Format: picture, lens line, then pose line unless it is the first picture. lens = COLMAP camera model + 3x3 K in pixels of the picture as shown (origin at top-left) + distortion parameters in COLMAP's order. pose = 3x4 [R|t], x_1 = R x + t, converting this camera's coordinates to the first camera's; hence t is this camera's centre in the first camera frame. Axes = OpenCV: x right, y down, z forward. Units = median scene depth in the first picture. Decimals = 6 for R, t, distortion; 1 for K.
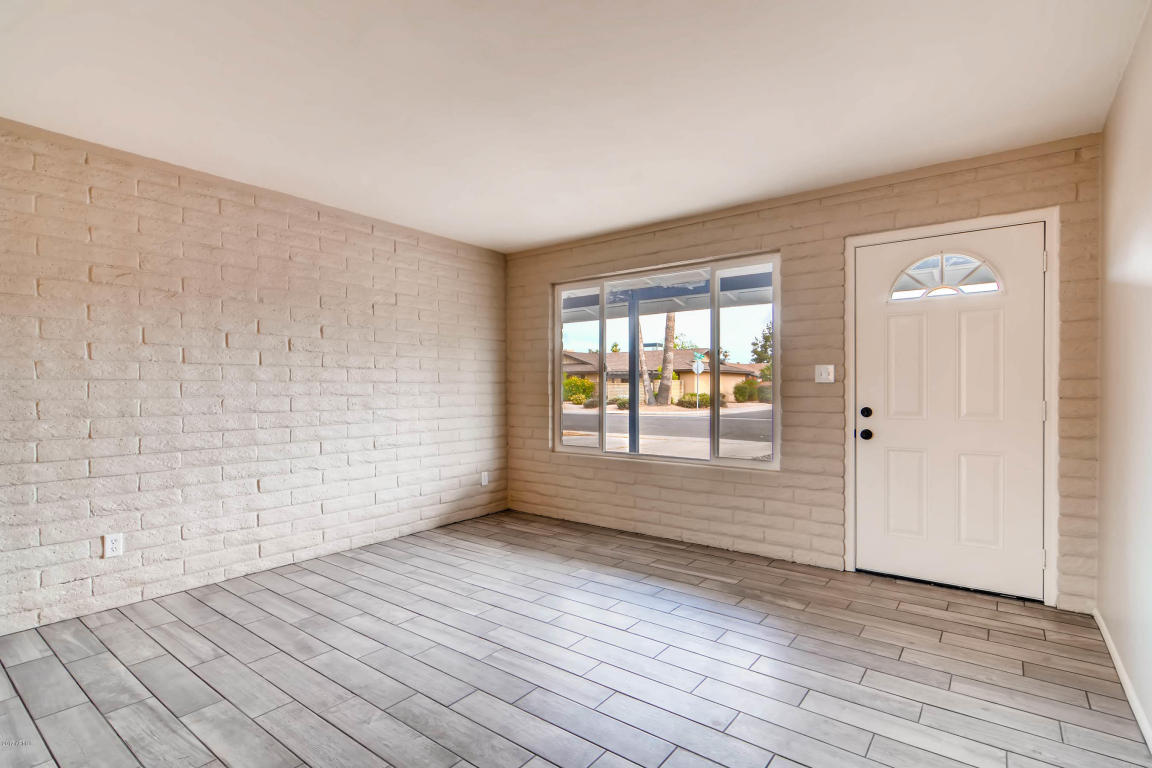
lens RADIAL K [[557.1, 0, 579.7], [0, 557.1, 394.0], [0, 0, 1]] dist [0.000956, 0.000862]
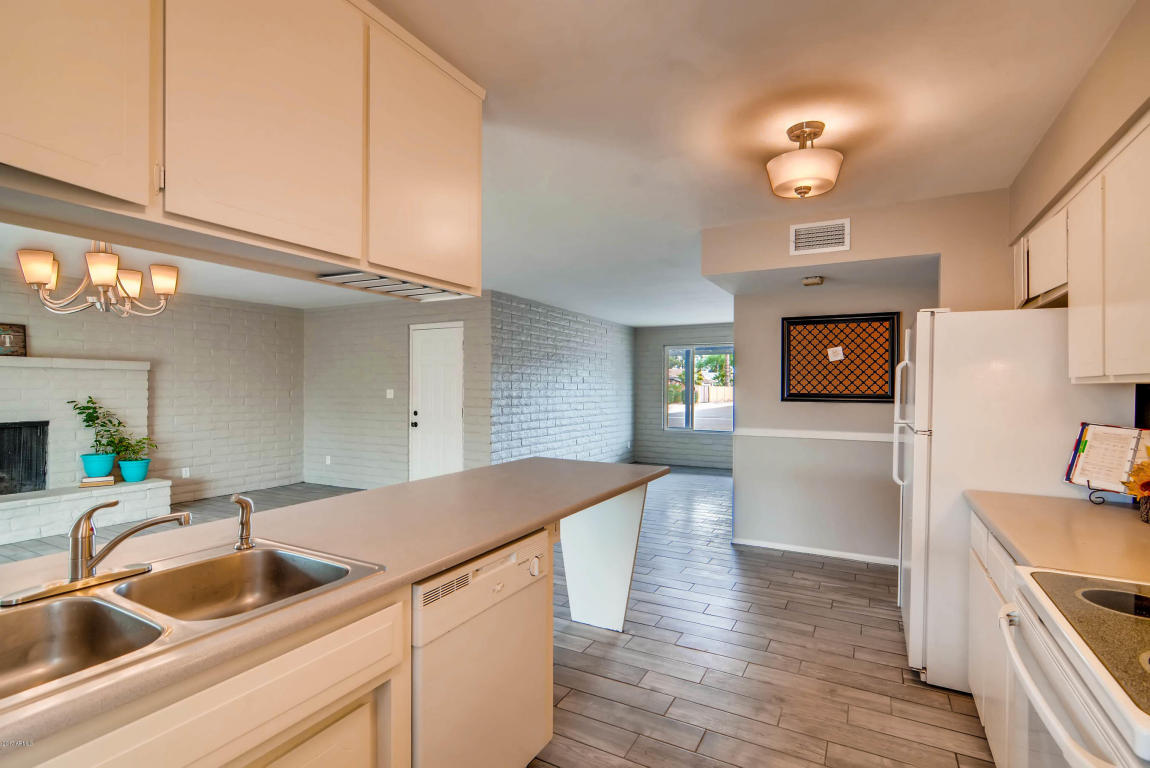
lens RADIAL K [[551.8, 0, 579.7], [0, 551.8, 387.3], [0, 0, 1]] dist [0.001312, 0.001580]
pose [[0.987171, 0.007557, 0.159488, -0.889417], [-0.005445, 0.999892, -0.013681, -0.028637], [-0.159574, 0.012637, 0.987105, -1.193059]]
